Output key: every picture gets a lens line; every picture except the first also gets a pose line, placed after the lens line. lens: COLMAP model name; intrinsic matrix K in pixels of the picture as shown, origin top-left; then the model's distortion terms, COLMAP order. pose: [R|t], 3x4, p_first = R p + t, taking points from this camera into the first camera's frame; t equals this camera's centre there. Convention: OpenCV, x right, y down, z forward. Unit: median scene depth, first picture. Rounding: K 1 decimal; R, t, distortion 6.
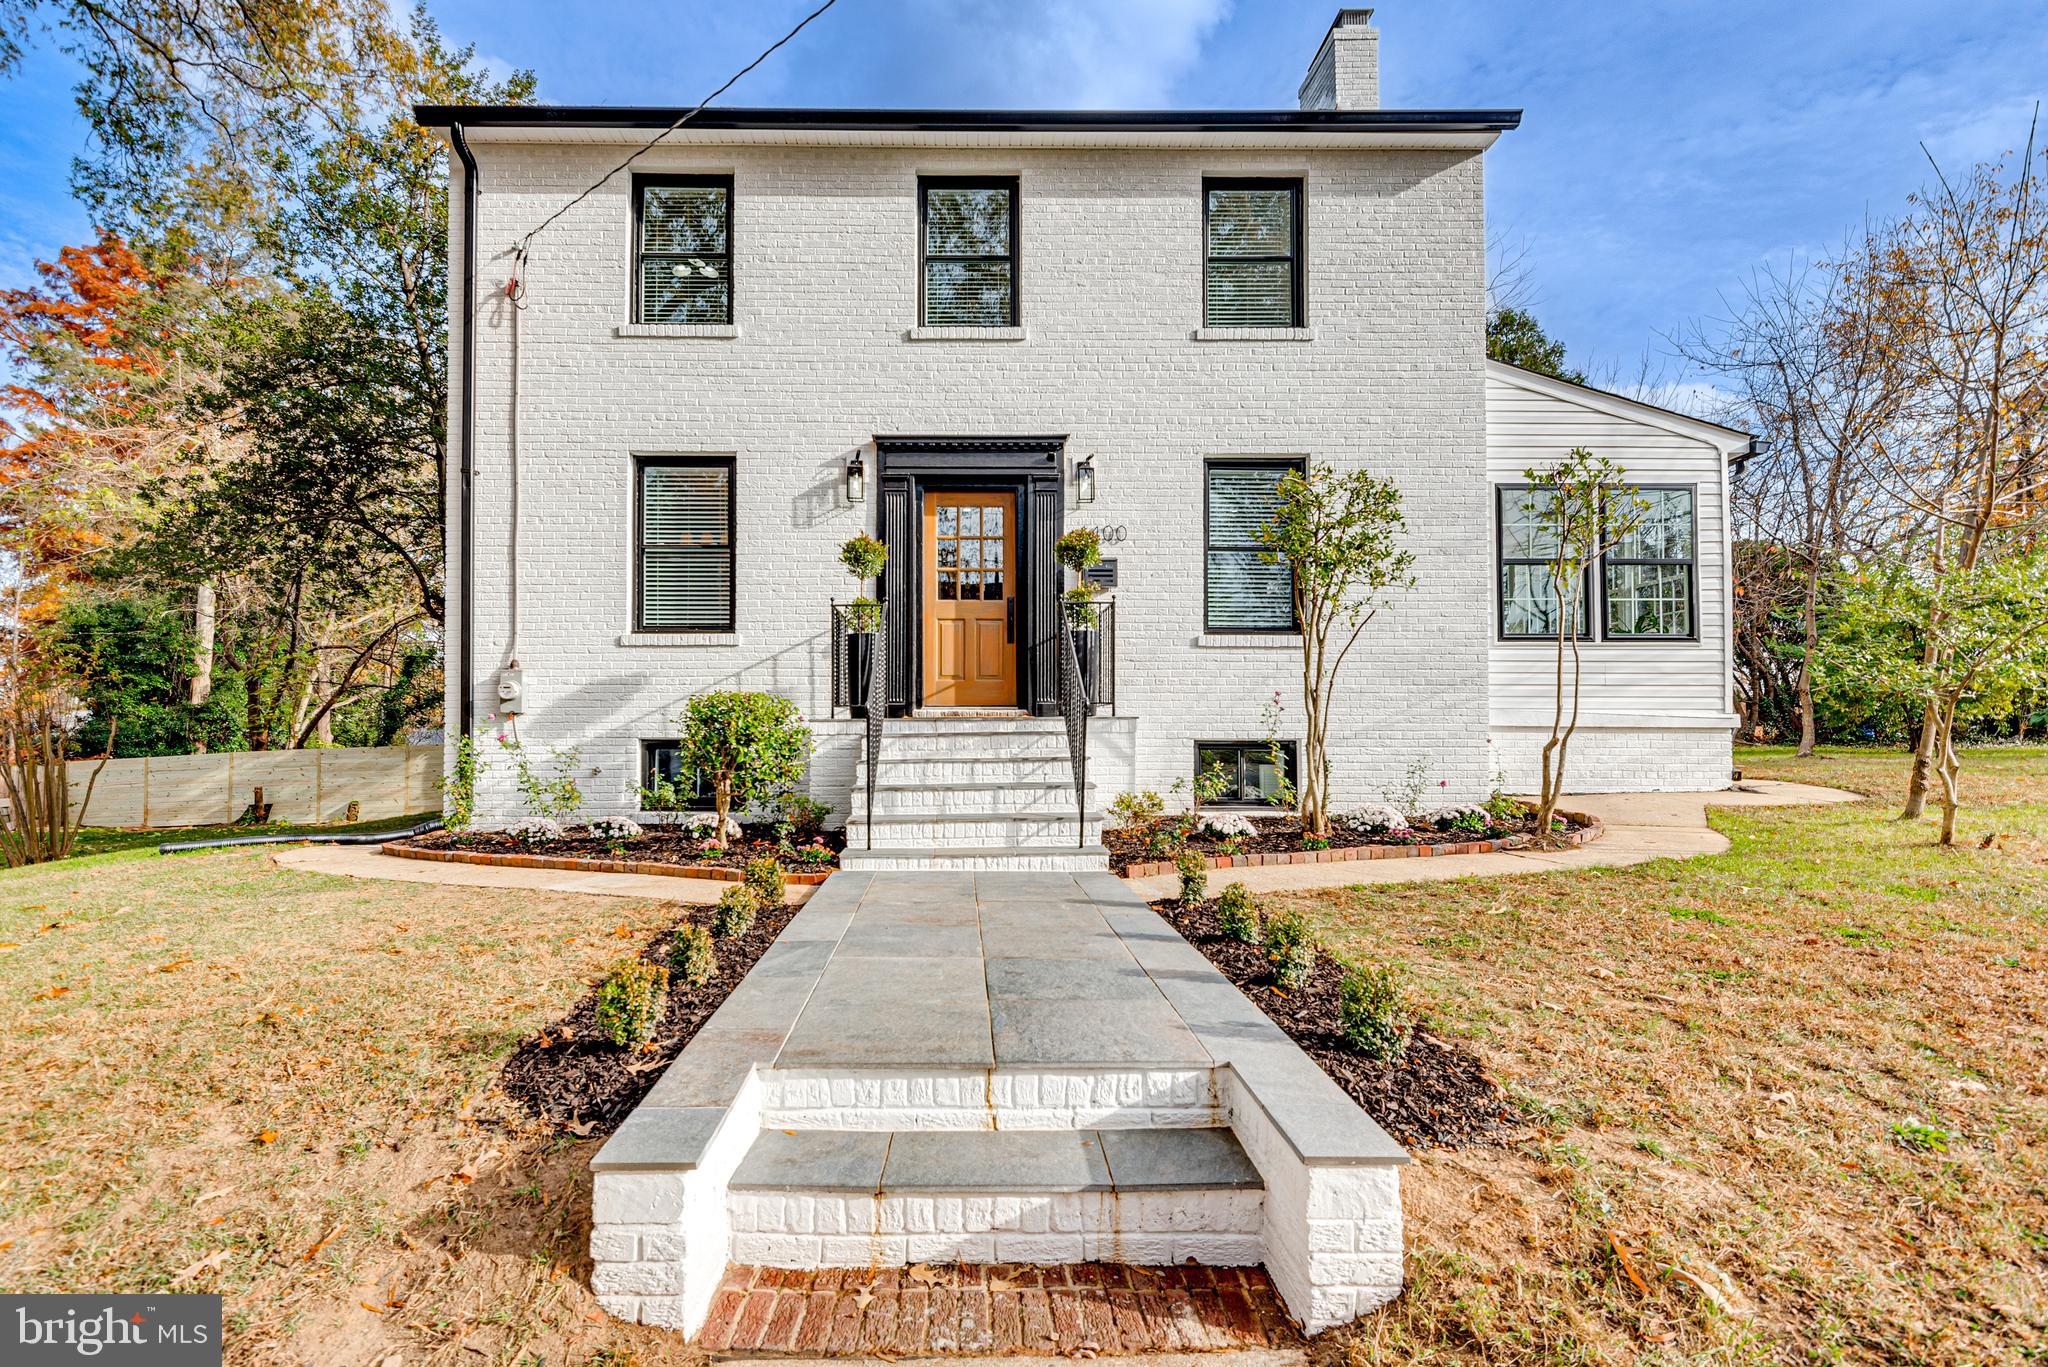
lens RADIAL K [[1054.6, 0, 1024.3], [0, 1054.6, 650.2], [0, 0, 1]] dist [0.000607, -0.000023]
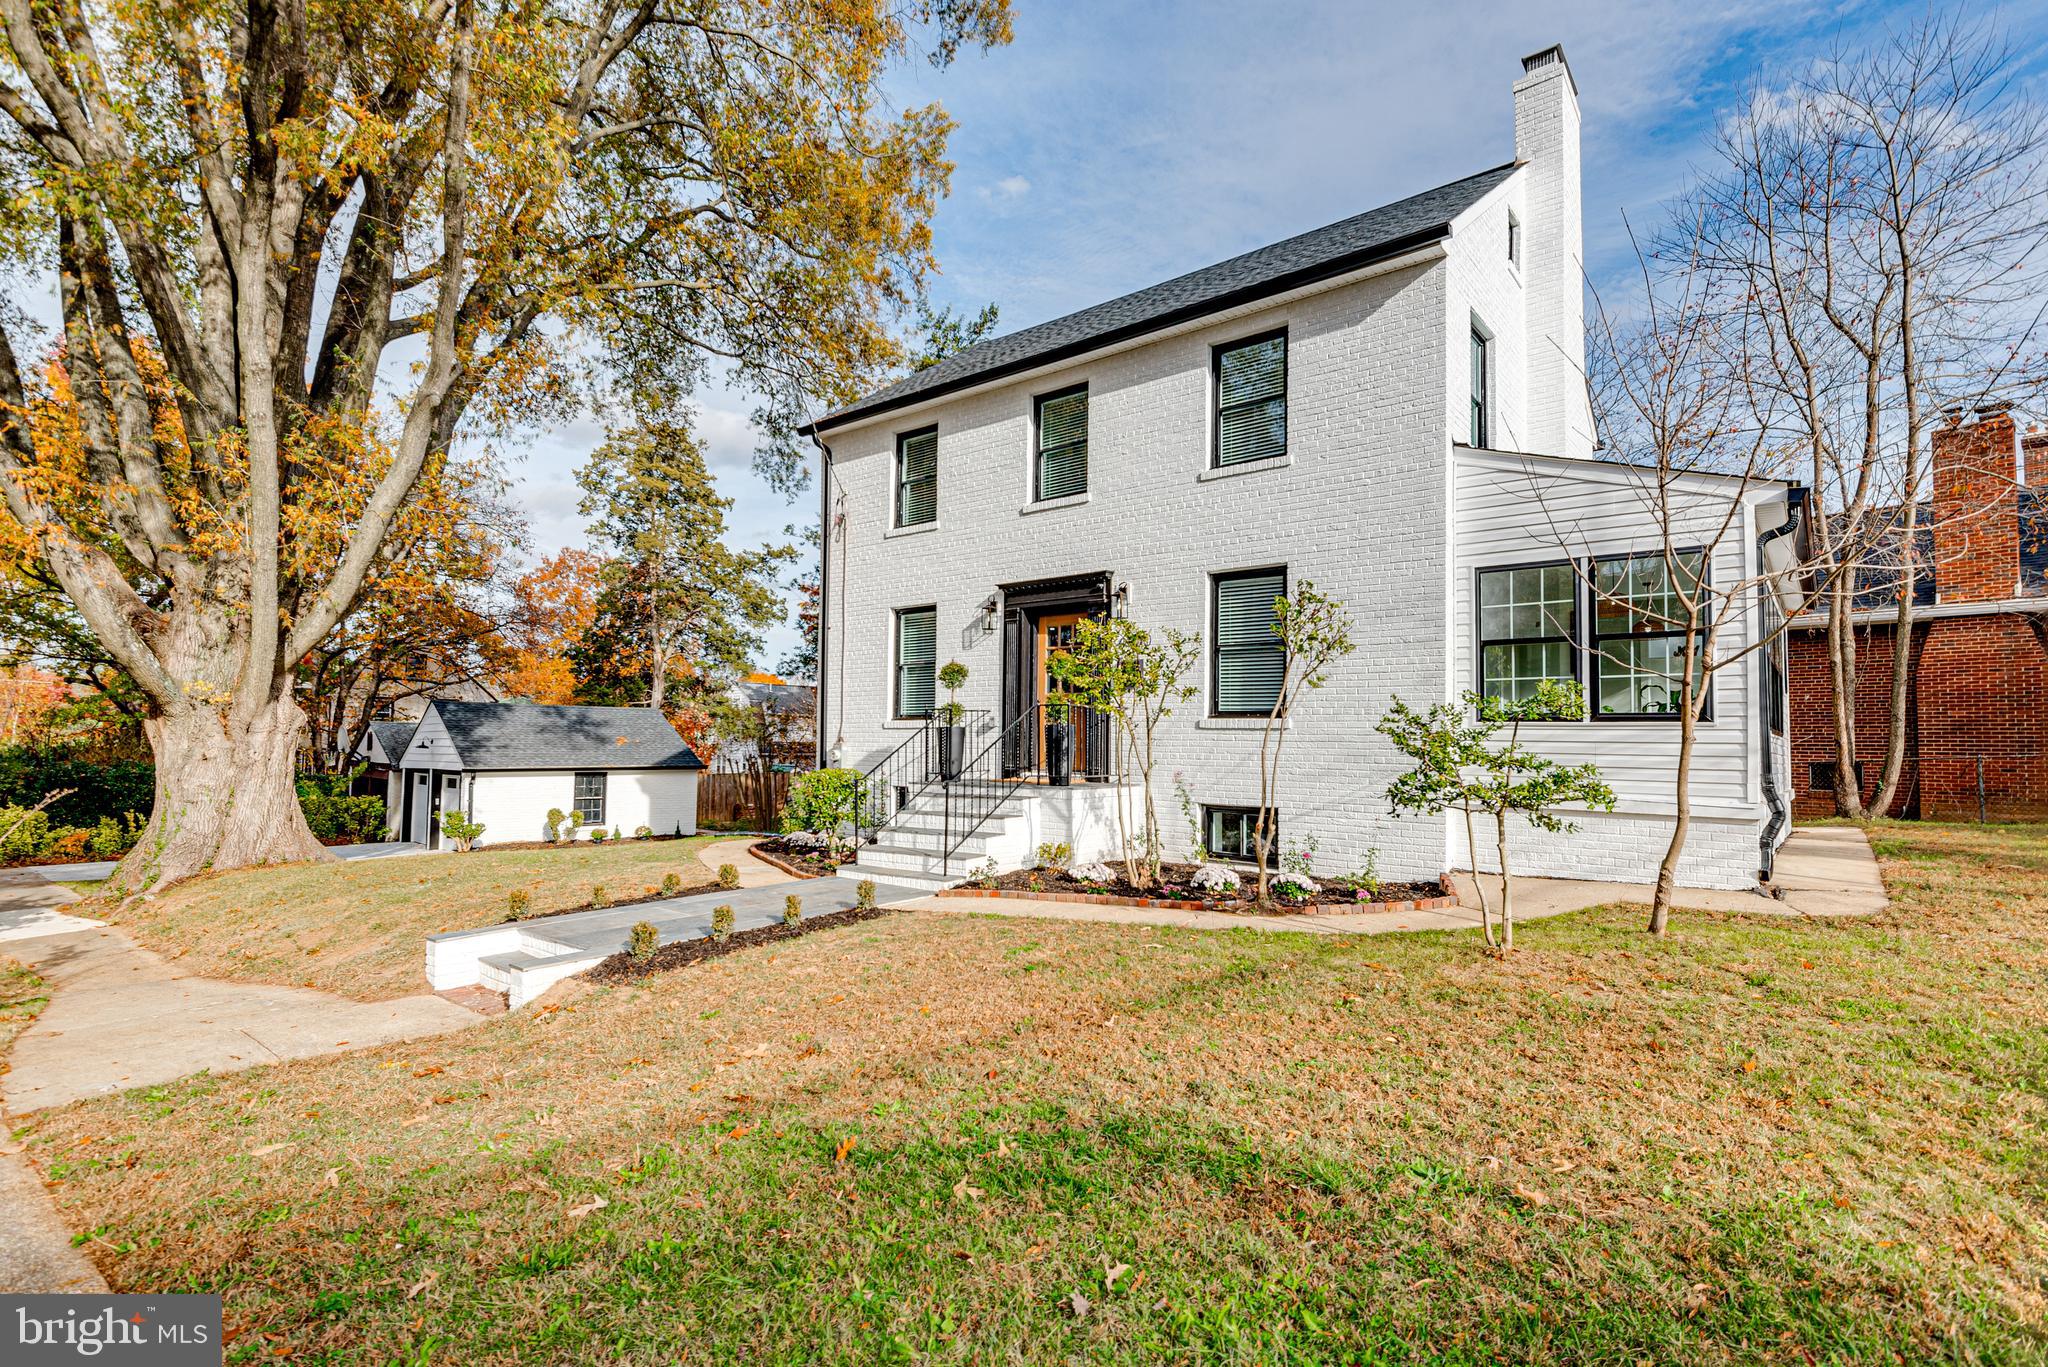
lens RADIAL K [[958.2, 0, 1024.2], [0, 958.2, 712.8], [0, 0, 1]] dist [0.001084, 0.000052]
pose [[0.767052, -0.013015, -0.641453, 0.722406], [0.000386, 0.999803, -0.019825, 0.000896], [0.641585, 0.014959, 0.766906, 0.007846]]
